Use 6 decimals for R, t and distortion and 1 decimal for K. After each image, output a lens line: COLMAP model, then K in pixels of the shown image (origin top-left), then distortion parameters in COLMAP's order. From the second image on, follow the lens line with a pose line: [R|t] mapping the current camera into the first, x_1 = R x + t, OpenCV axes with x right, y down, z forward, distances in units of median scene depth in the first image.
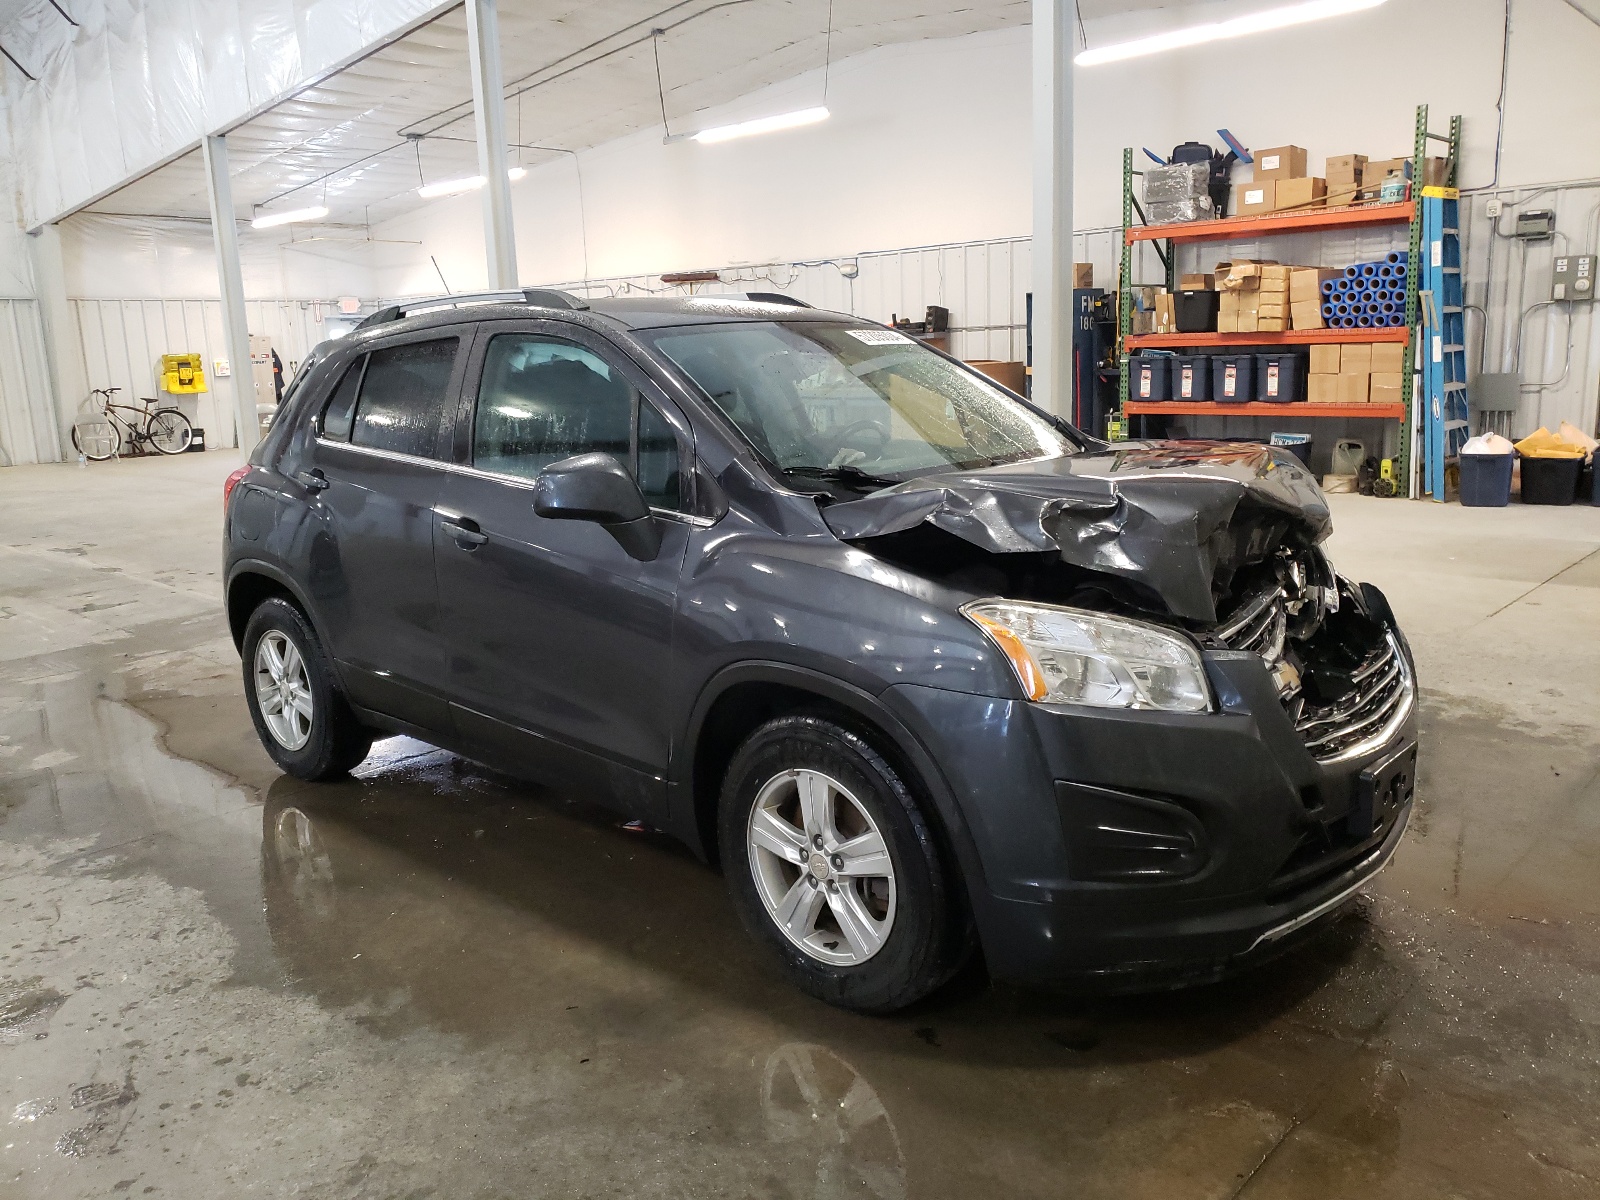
lens RADIAL K [[1249.7, 0, 797.7], [0, 1249.7, 597.0], [0, 0, 1]] dist [0.001729, 0.032694]
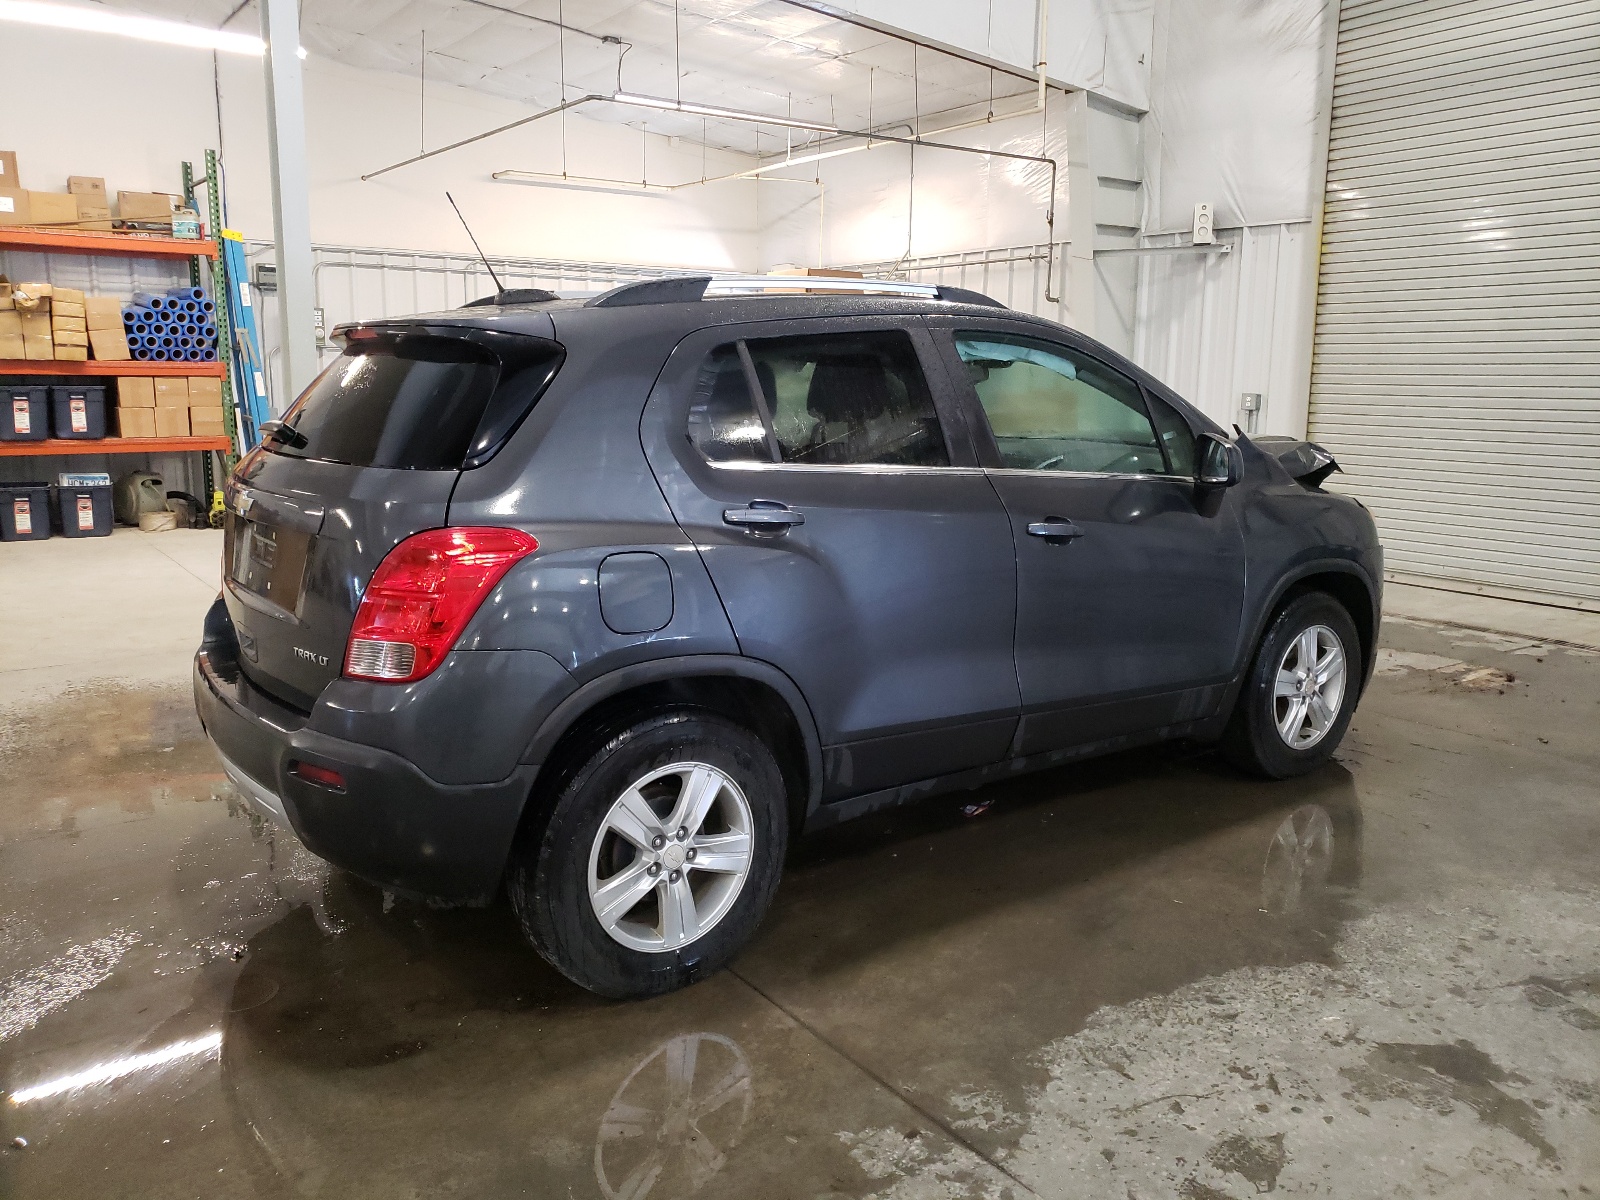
lens RADIAL K [[1249.7, 0, 797.7], [0, 1249.7, 597.0], [0, 0, 1]] dist [0.001729, 0.032694]
pose [[0.196385, -0.146523, 0.969517, -0.433311], [0.184039, 0.976707, 0.110331, -0.051005], [-0.963100, 0.156762, 0.218777, 0.334868]]
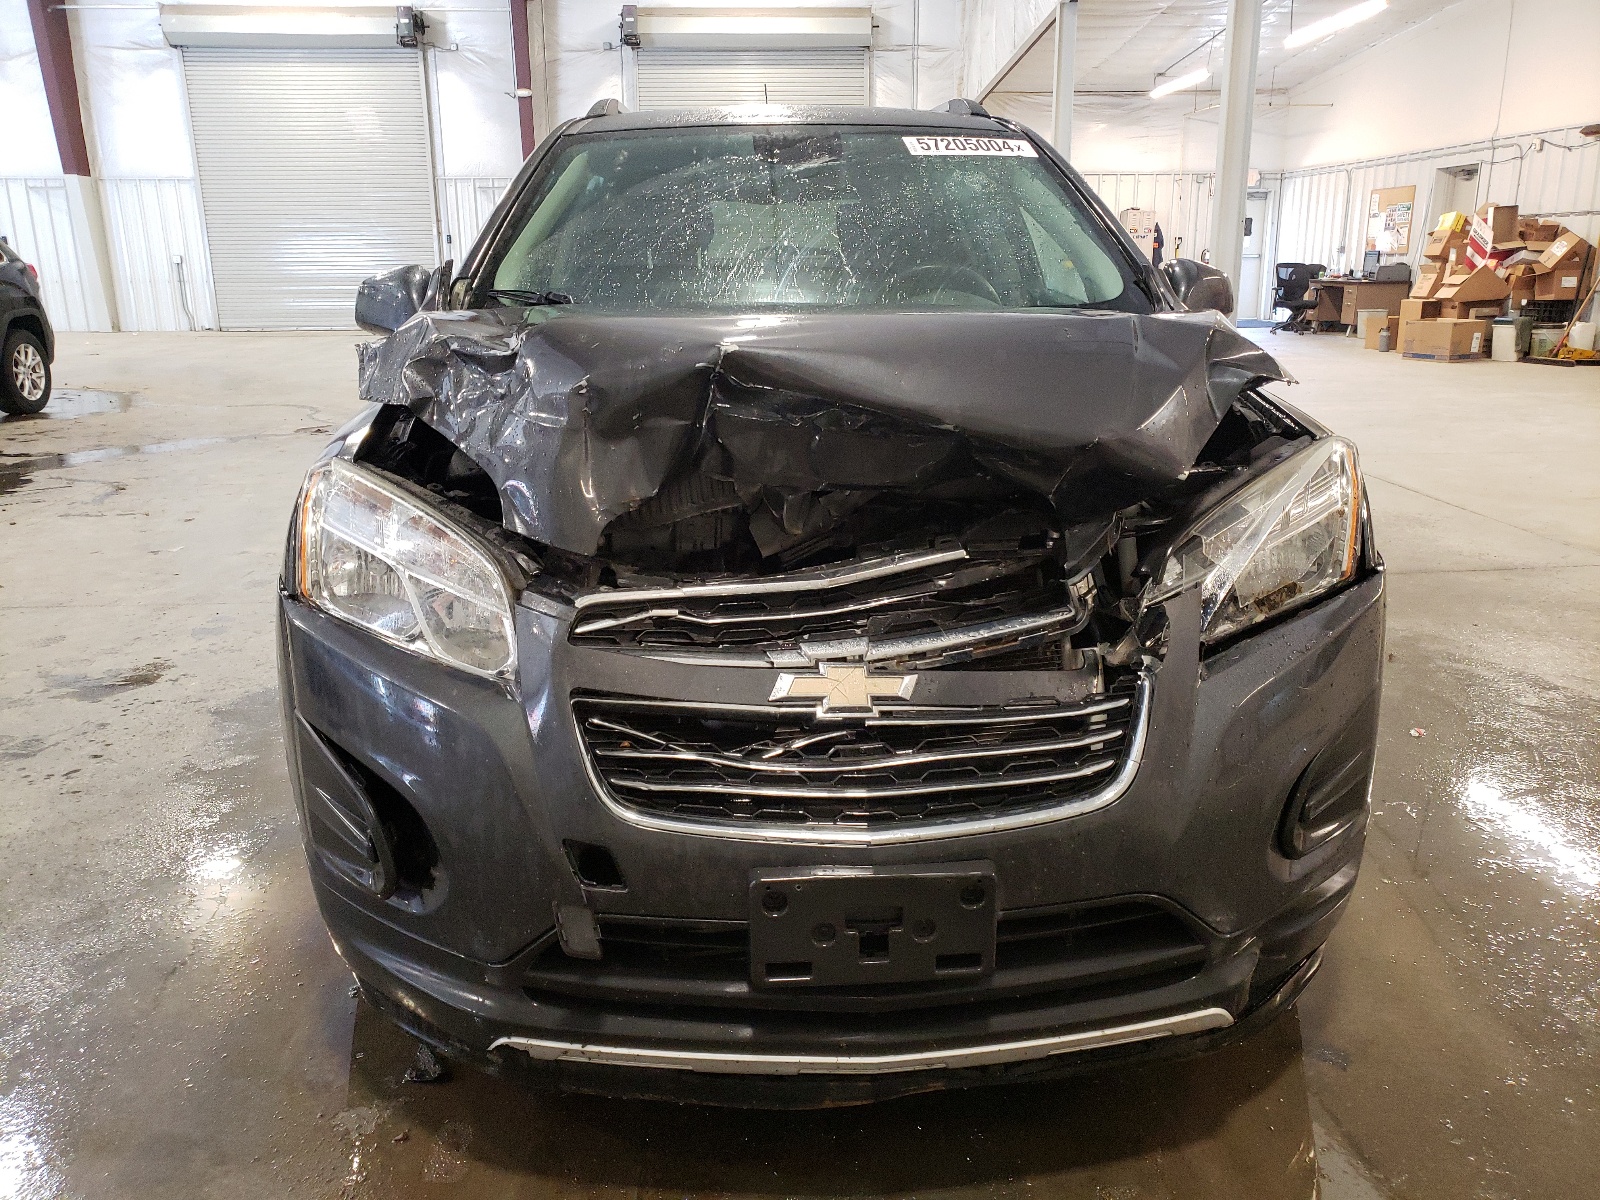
lens RADIAL K [[1249.7, 0, 797.7], [0, 1249.7, 597.0], [0, 0, 1]] dist [0.001729, 0.032694]
pose [[0.707953, 0.215893, -0.672452, 0.205577], [-0.158726, 0.976412, 0.146375, -0.016077], [0.688192, 0.003109, 0.725522, 0.152817]]
